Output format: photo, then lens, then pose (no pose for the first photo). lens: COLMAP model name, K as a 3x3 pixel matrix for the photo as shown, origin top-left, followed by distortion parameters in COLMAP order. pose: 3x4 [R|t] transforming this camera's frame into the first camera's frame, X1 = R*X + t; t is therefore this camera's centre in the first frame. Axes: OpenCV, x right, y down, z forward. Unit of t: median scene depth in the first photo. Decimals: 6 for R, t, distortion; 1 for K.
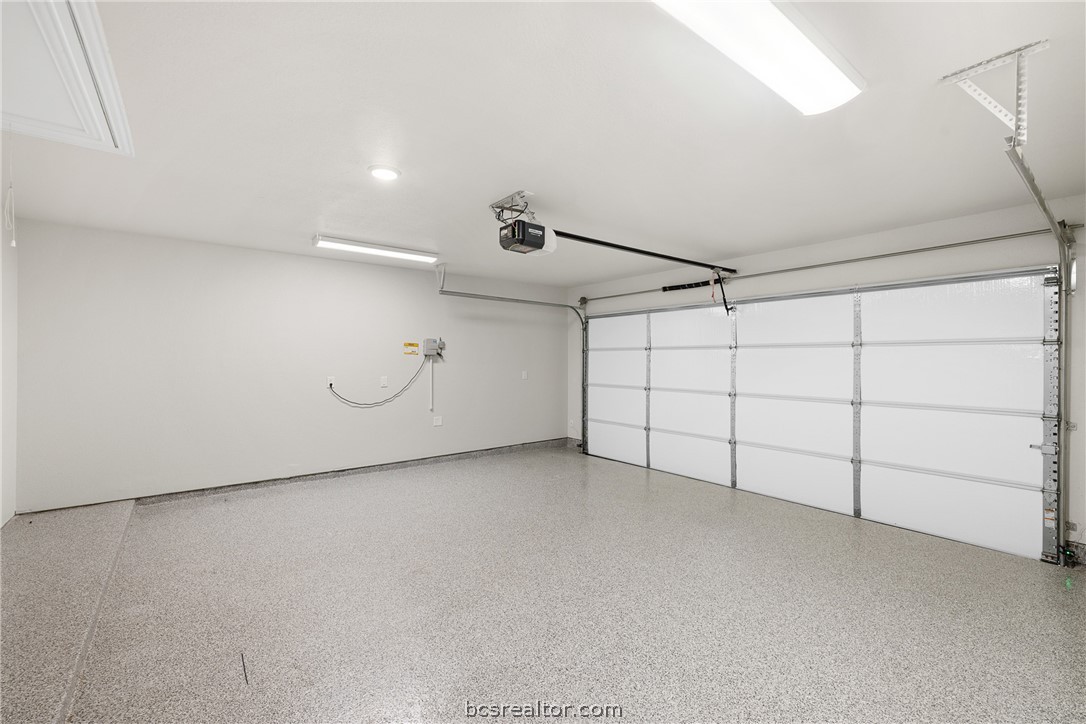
lens RADIAL K [[456.6, 0, 545.0], [0, 456.6, 362.7], [0, 0, 1]] dist [0.002235, -0.000014]
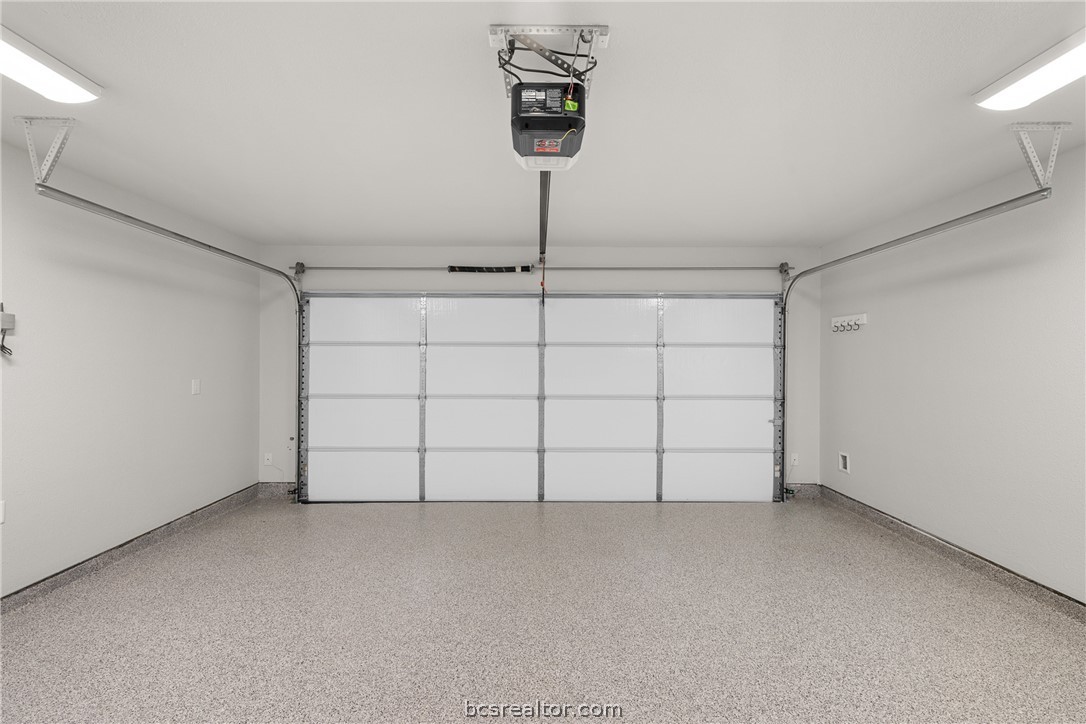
lens RADIAL K [[456.6, 0, 541.6], [0, 456.6, 356.5], [0, 0, 1]] dist [0.002235, -0.000014]
pose [[0.615020, 0.004317, 0.788500, -0.263267], [0.004144, 0.999954, -0.008707, -0.002543], [-0.788501, 0.008623, 0.614973, 0.394904]]
